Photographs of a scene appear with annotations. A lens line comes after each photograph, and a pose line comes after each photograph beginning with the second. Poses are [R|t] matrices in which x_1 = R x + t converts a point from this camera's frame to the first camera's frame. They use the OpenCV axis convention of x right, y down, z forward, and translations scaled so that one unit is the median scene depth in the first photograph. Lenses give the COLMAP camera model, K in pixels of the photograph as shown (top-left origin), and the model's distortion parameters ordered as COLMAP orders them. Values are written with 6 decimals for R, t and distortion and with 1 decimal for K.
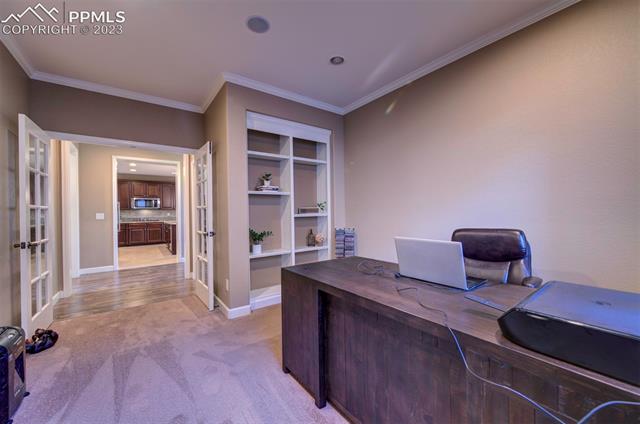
lens RADIAL K [[250.3, 0, 322.0], [0, 250.3, 210.4], [0, 0, 1]] dist [0.001732, 0.000060]
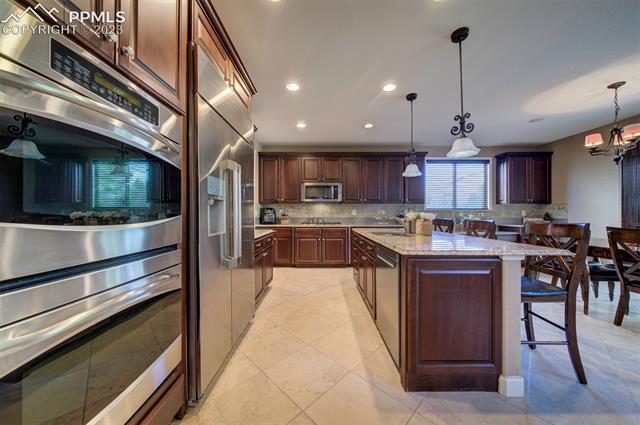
lens RADIAL K [[216.9, 0, 321.0], [0, 216.9, 211.9], [0, 0, 1]] dist [0.000008, 0.000000]
pose [[0.795729, 0.014646, -0.605475, -0.401268], [-0.009822, 0.999888, 0.011279, 0.009826], [0.605573, -0.003028, 0.795784, 0.602406]]
